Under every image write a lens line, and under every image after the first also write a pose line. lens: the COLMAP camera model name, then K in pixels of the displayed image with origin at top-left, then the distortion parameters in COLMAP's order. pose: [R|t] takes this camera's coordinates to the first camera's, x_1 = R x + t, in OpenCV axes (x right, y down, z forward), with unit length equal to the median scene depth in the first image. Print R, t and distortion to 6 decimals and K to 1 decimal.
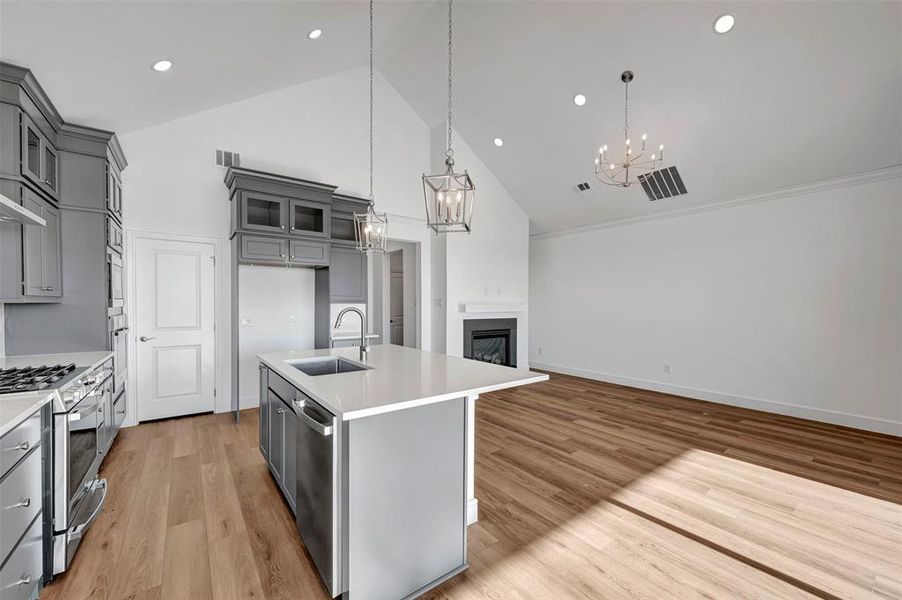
lens RADIAL K [[356.8, 0, 444.9], [0, 356.8, 305.9], [0, 0, 1]] dist [0.000499, -0.000607]
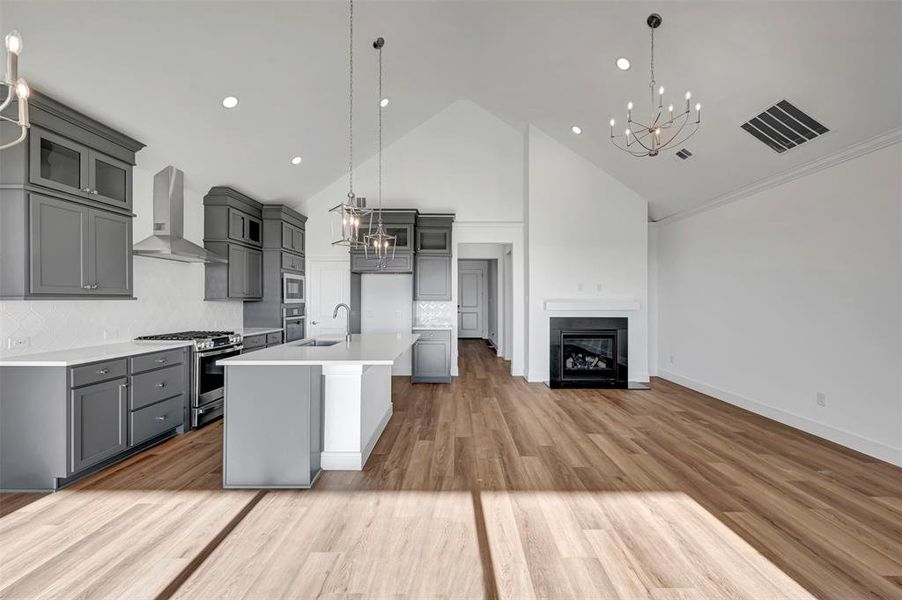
lens RADIAL K [[356.8, 0, 472.7], [0, 356.8, 298.5], [0, 0, 1]] dist [0.000499, -0.000607]
pose [[0.803711, -0.005677, -0.594993, 0.643501], [-0.004200, 0.999875, -0.015213, 0.003124], [0.595005, 0.014726, 0.803587, 0.111107]]
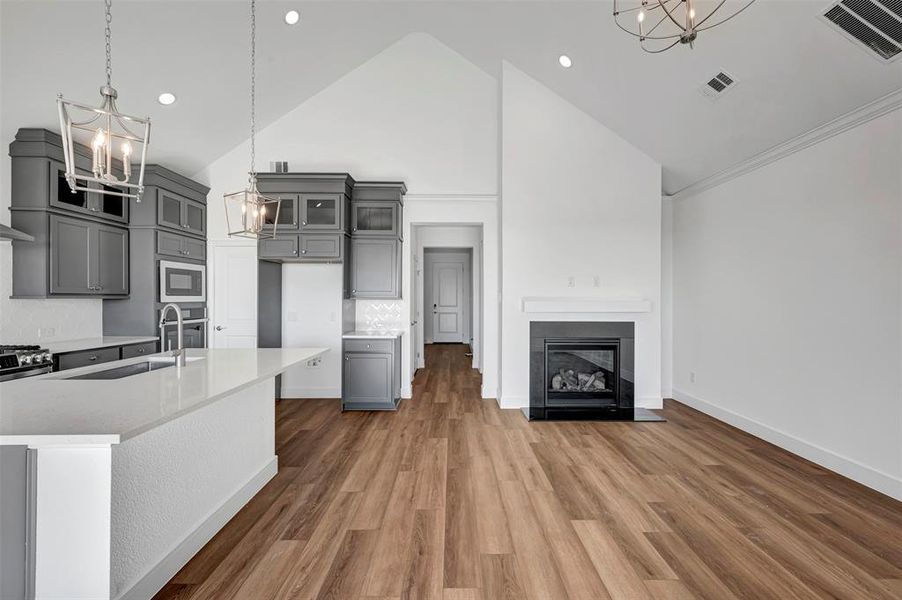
lens RADIAL K [[356.8, 0, 479.5], [0, 356.8, 299.3], [0, 0, 1]] dist [0.000499, -0.000607]
pose [[0.812919, -0.001031, -0.582375, 0.543068], [-0.005450, 0.999941, -0.009377, -0.000026], [0.582351, 0.010797, 0.812866, 0.472478]]
